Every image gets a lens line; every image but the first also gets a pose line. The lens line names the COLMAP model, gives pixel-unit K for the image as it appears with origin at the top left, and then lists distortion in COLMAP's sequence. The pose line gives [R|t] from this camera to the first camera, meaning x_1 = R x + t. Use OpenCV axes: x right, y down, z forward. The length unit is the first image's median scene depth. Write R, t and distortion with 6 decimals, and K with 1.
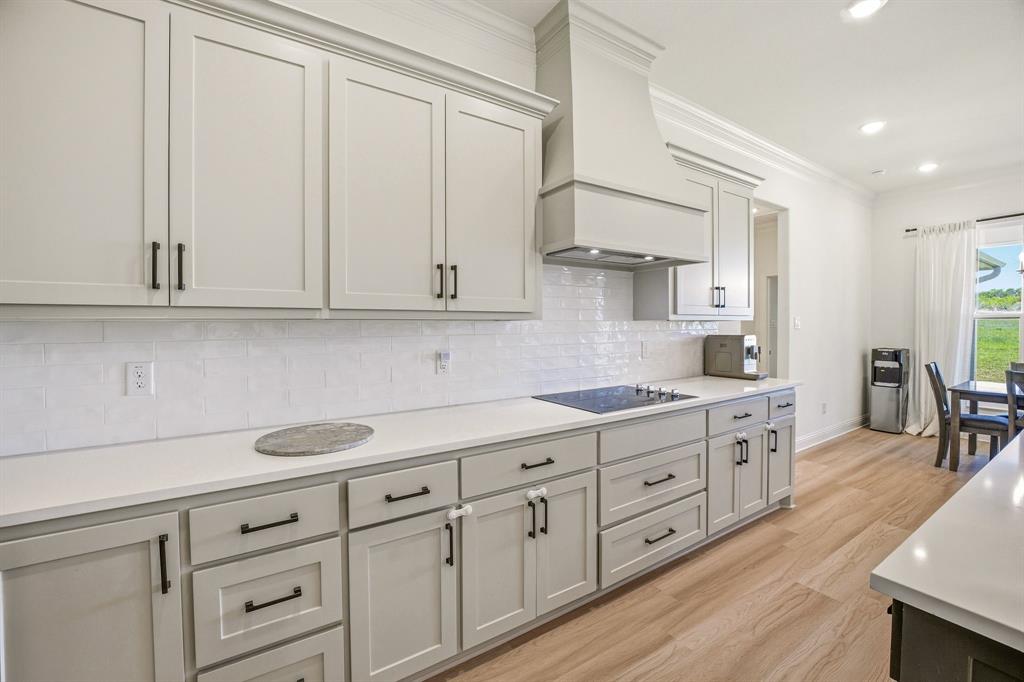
lens RADIAL K [[427.8, 0, 513.2], [0, 427.8, 331.7], [0, 0, 1]] dist [0.000120, 0.000007]
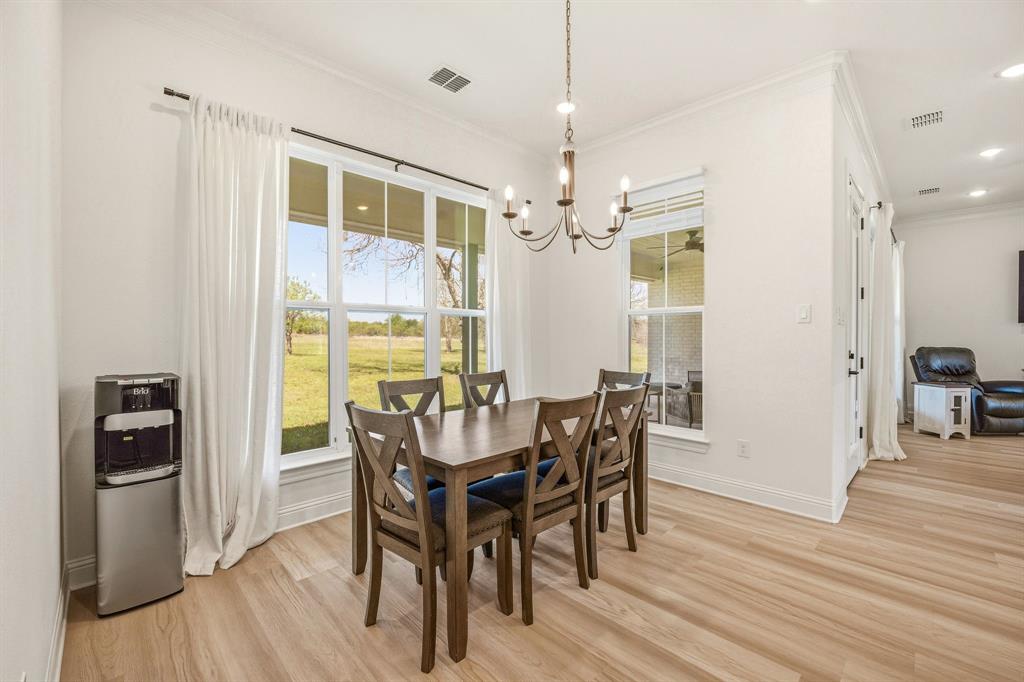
lens RADIAL K [[427.8, 0, 513.2], [0, 427.8, 331.7], [0, 0, 1]] dist [0.000120, 0.000007]
pose [[-0.193316, 0.004543, 0.981126, 0.442786], [0.016816, 0.999858, -0.001316, 0.005460], [-0.980993, 0.016244, -0.193364, 0.749658]]
